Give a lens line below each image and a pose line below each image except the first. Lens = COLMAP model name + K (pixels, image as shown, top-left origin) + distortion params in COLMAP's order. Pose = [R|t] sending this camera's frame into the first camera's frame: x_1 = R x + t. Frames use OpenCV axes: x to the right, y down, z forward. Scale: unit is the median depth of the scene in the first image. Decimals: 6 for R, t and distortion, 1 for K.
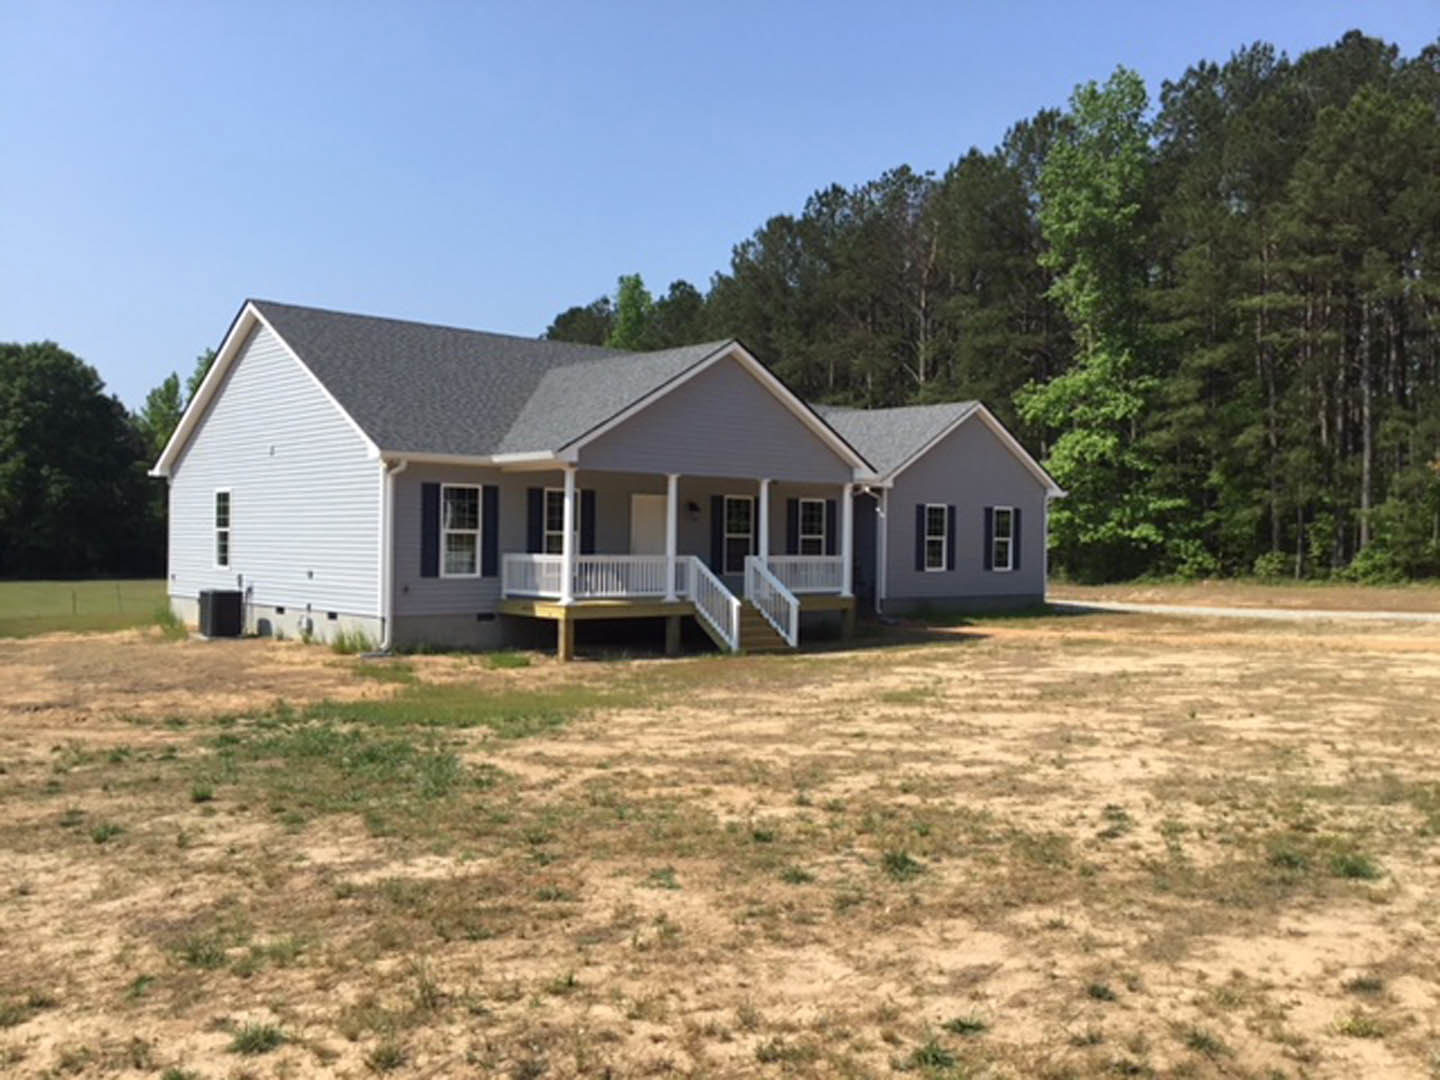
lens RADIAL K [[1281.5, 0, 720.0], [0, 1281.5, 540.0], [0, 0, 1]] dist [0.070973, -0.113218]
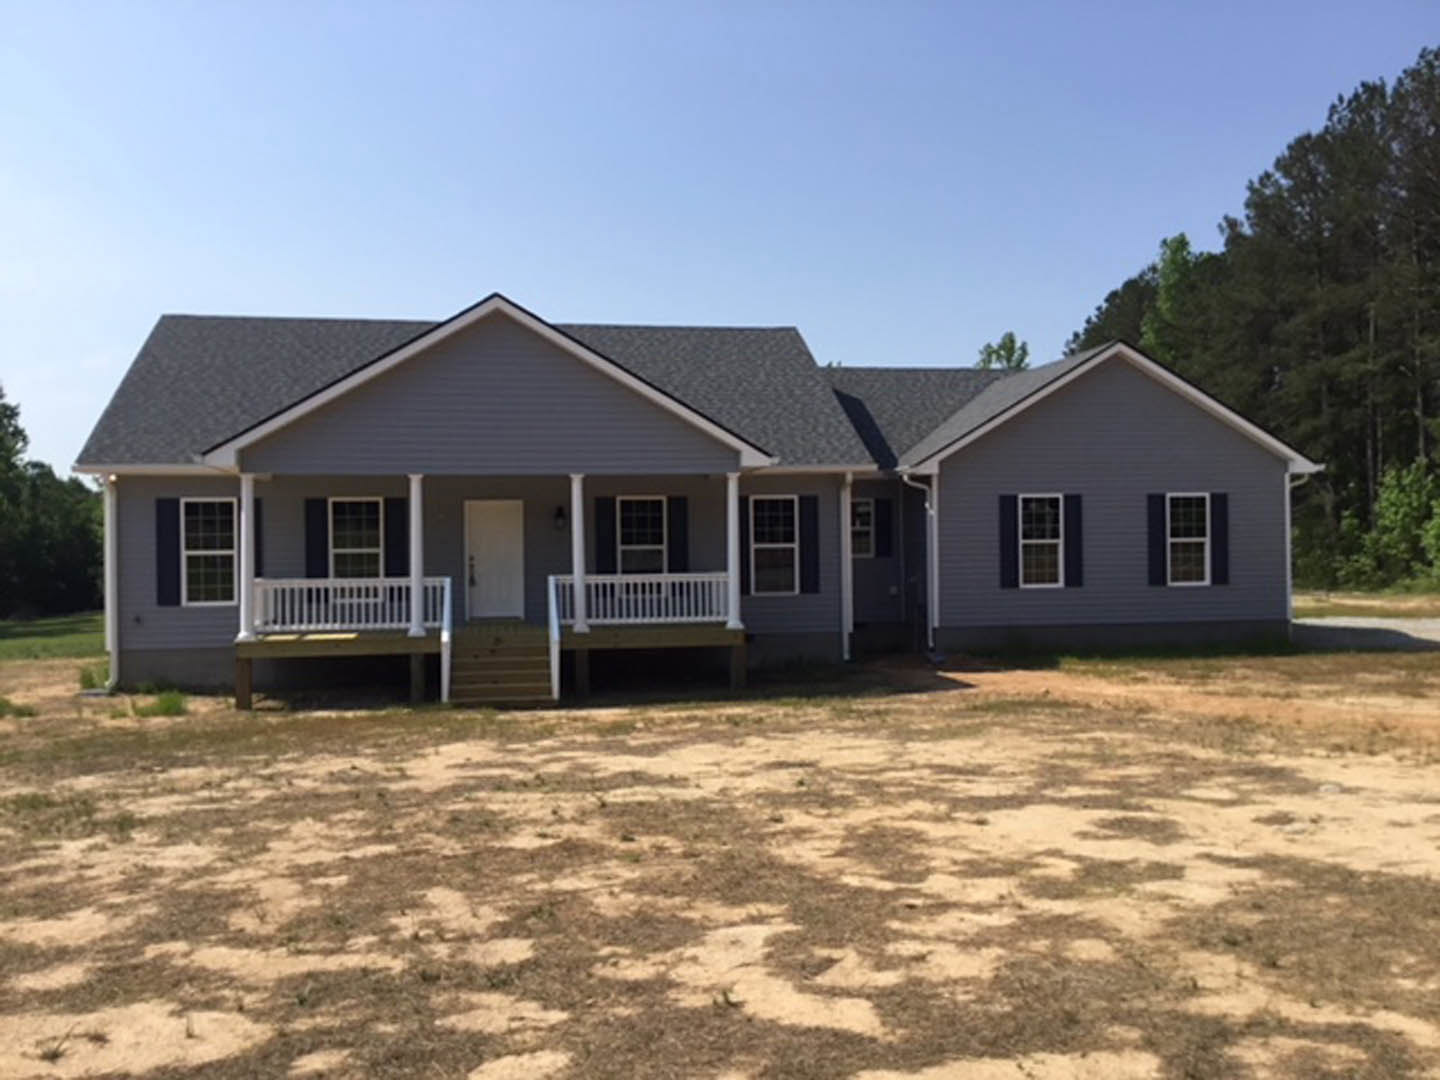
lens RADIAL K [[1351.8, 0, 720.0], [0, 1351.8, 540.0], [0, 0, 1]] dist [-0.010694, -0.009091]
pose [[0.861243, -0.028293, -0.507405, 0.392811], [0.023239, 0.999597, -0.016293, 0.005207], [0.507662, 0.002240, 0.861554, 0.275329]]
